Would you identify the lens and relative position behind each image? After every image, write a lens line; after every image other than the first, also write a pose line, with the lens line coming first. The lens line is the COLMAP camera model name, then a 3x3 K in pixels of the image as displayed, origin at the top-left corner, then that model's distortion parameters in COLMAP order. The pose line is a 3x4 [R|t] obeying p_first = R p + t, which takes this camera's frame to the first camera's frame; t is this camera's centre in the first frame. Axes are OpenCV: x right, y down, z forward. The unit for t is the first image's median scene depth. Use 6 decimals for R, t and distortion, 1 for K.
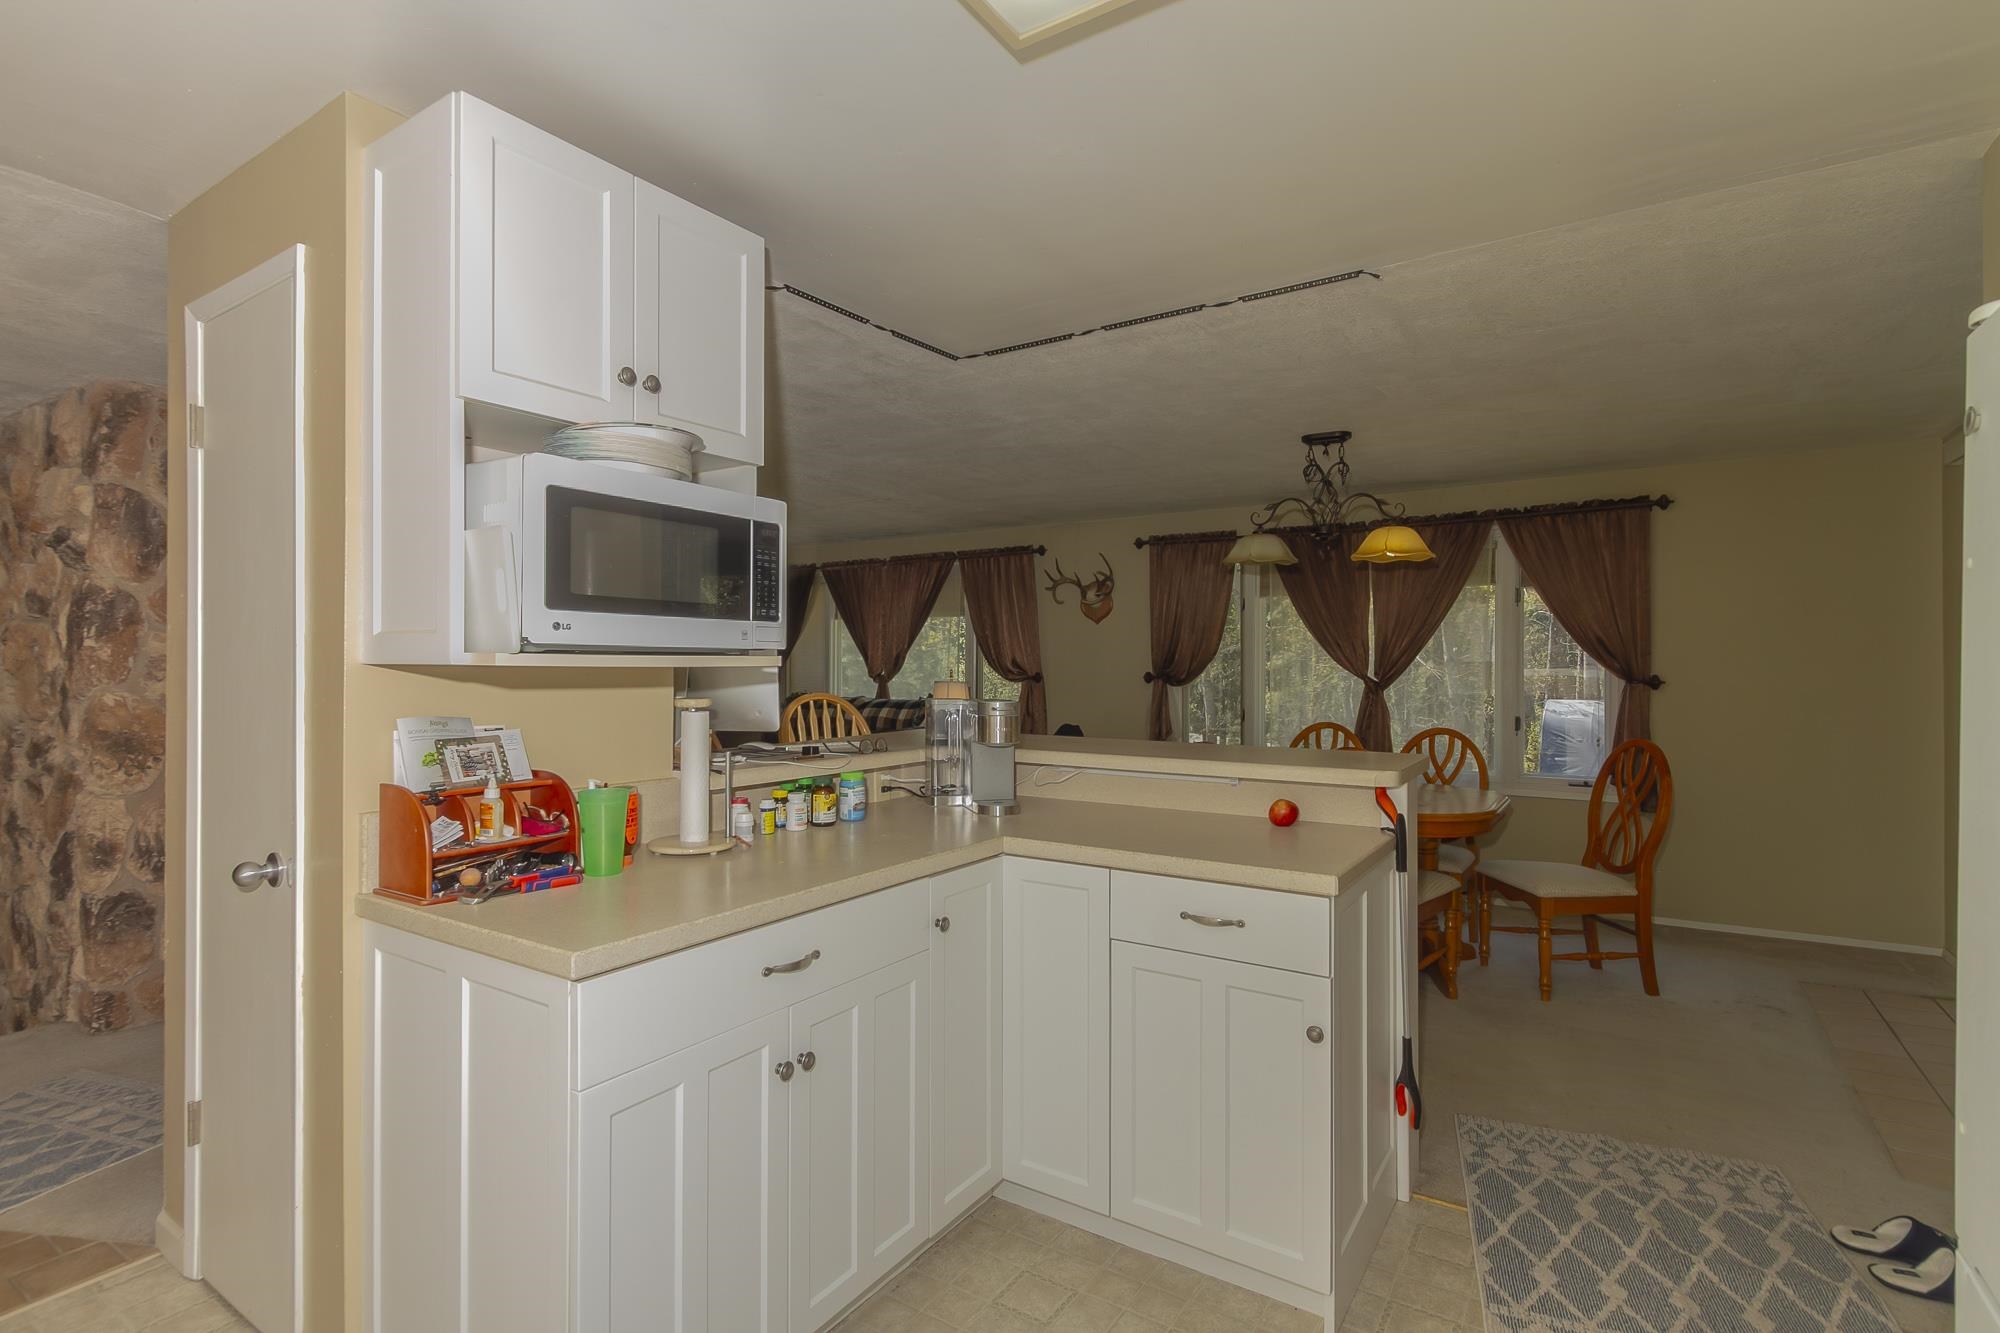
lens RADIAL K [[975.2, 0, 998.8], [0, 975.2, 662.9], [0, 0, 1]] dist [0.001152, -0.000068]
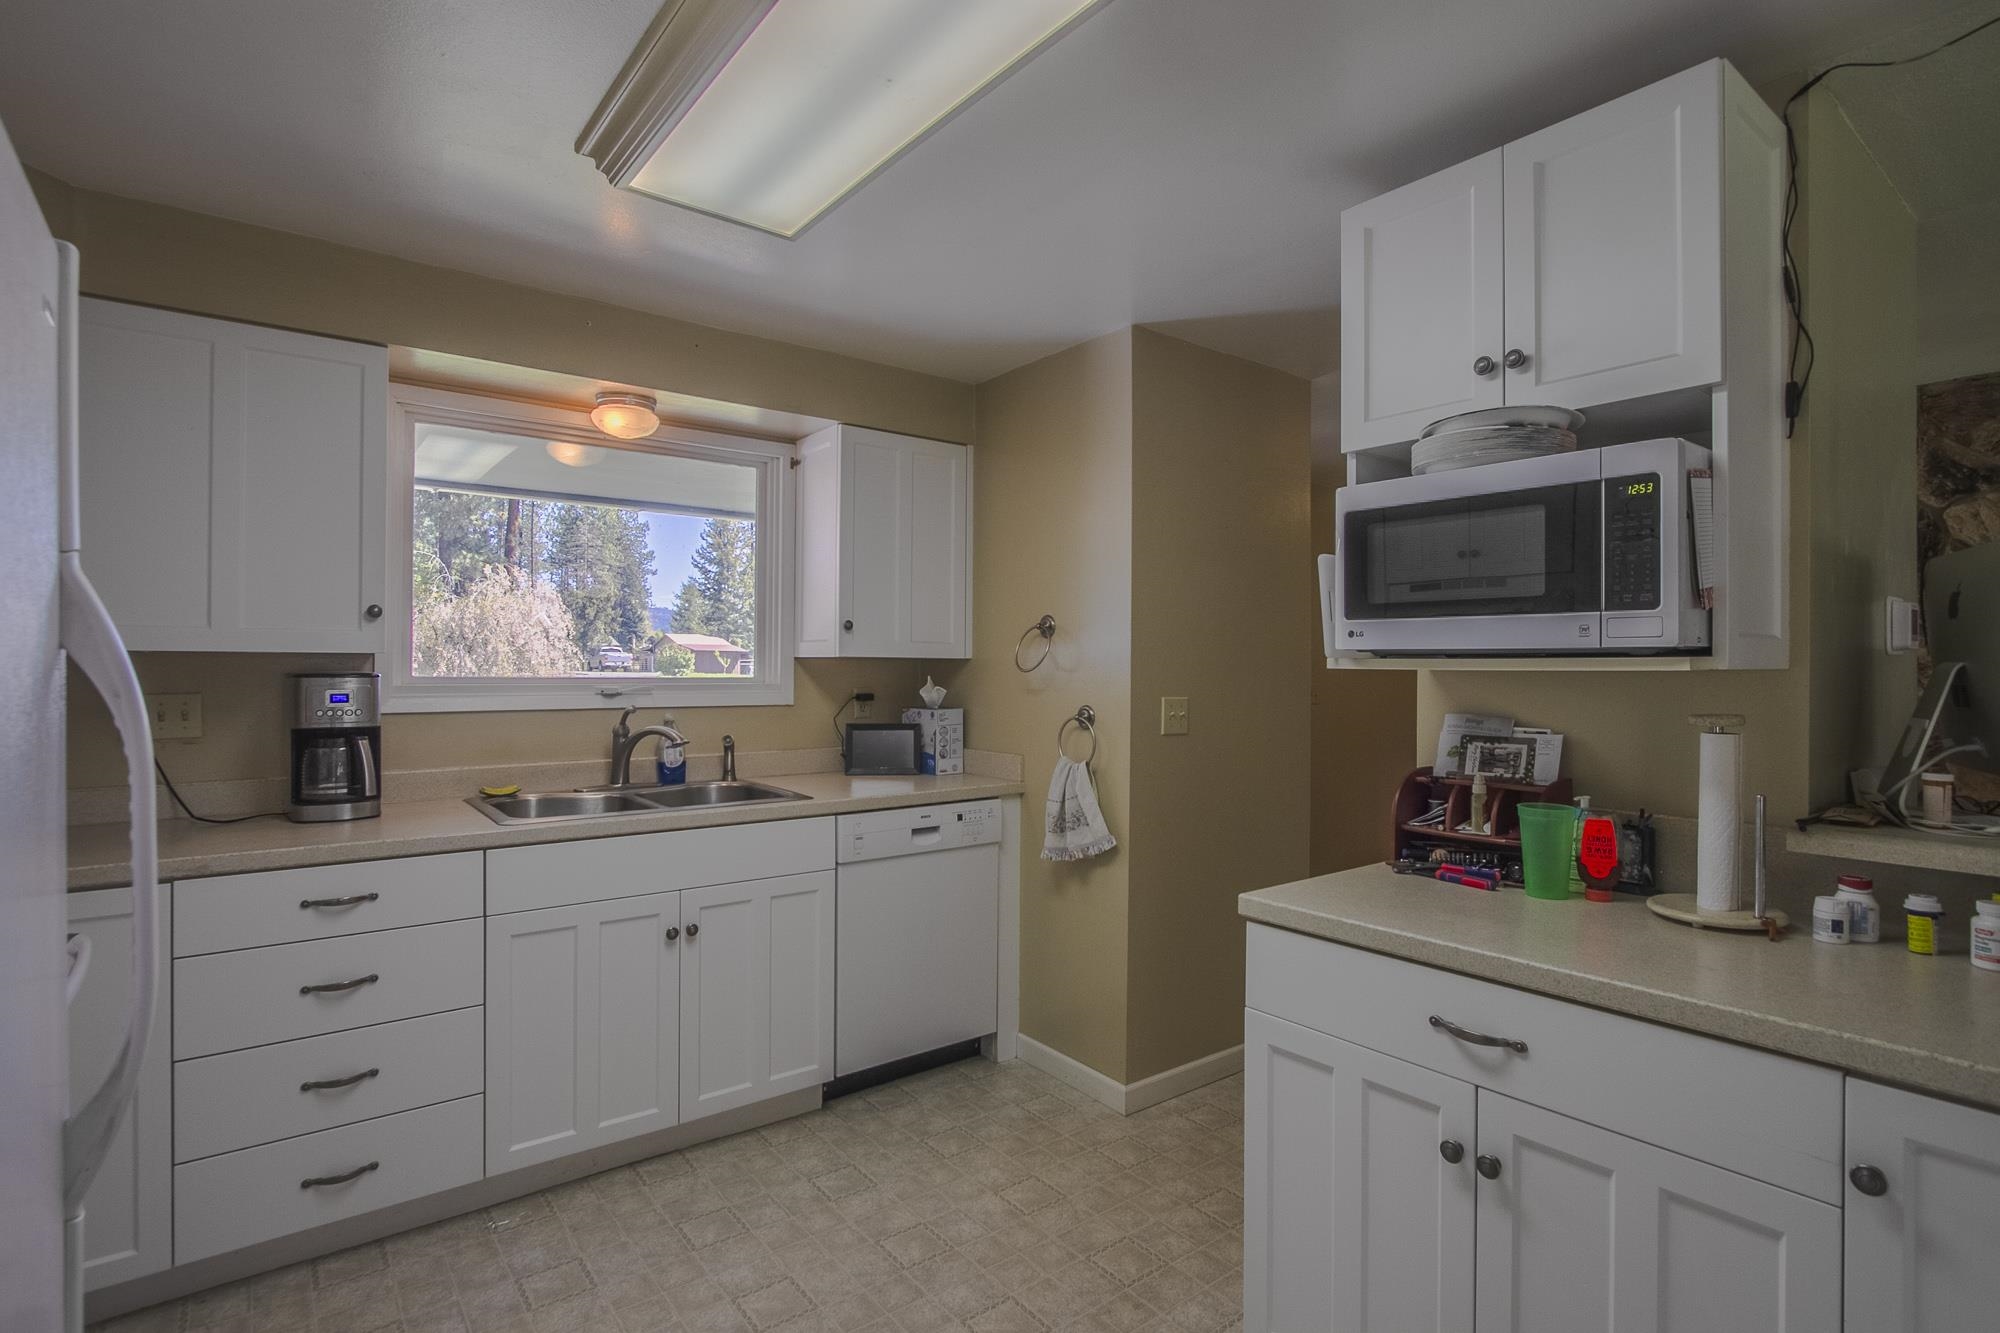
lens RADIAL K [[975.2, 0, 1002.1], [0, 975.2, 668.7], [0, 0, 1]] dist [0.001152, -0.000068]
pose [[-0.322804, -0.005922, -0.946447, 0.659341], [-0.006054, 0.999973, -0.004192, 0.009193], [0.946446, 0.004377, -0.322831, 0.835689]]
